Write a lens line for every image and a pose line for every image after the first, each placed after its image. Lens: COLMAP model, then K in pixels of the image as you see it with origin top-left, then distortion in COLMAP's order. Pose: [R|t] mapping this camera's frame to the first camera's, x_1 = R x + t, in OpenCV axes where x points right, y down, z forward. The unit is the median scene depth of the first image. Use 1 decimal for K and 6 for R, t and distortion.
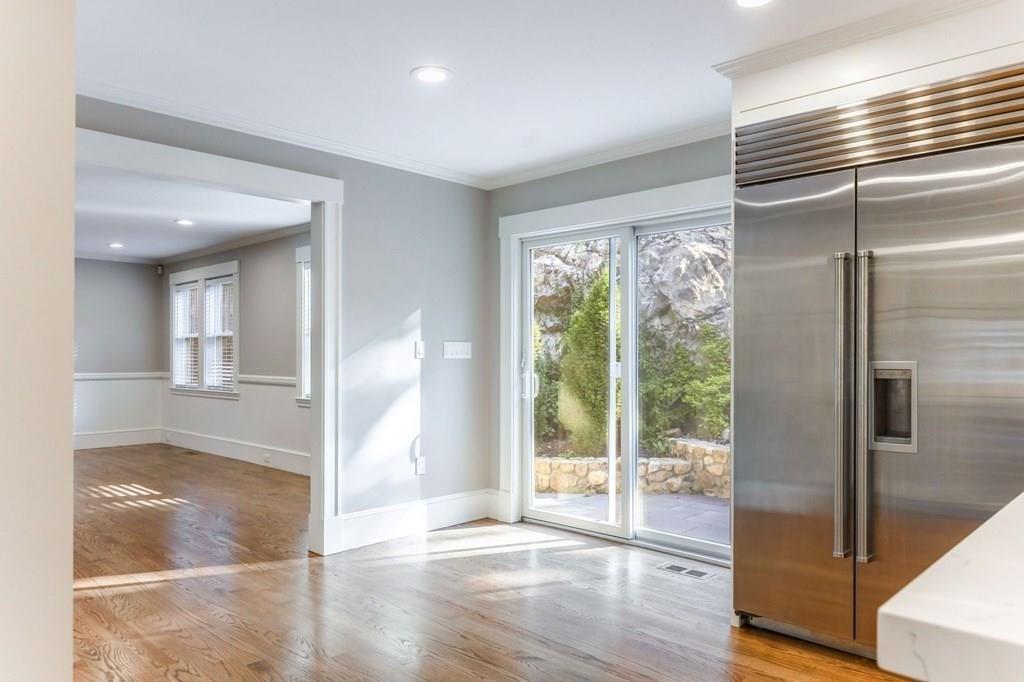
lens RADIAL K [[709.5, 0, 512.0], [0, 709.5, 341.0], [0, 0, 1]] dist [0.000399, -0.000486]
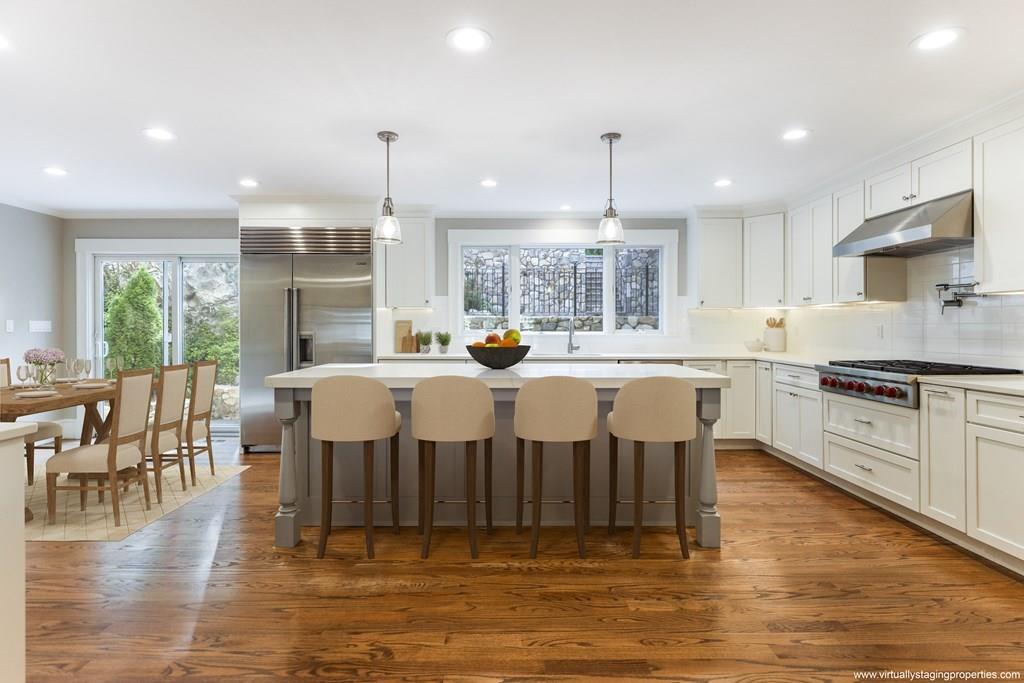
lens RADIAL K [[531.5, 0, 512.6], [0, 531.5, 333.8], [0, 0, 1]] dist [-0.005046, -0.000520]
pose [[0.717814, -0.012735, 0.696118, -0.083184], [-0.010688, 0.999513, 0.029307, -0.008872], [-0.696153, -0.028478, 0.717329, -0.281412]]
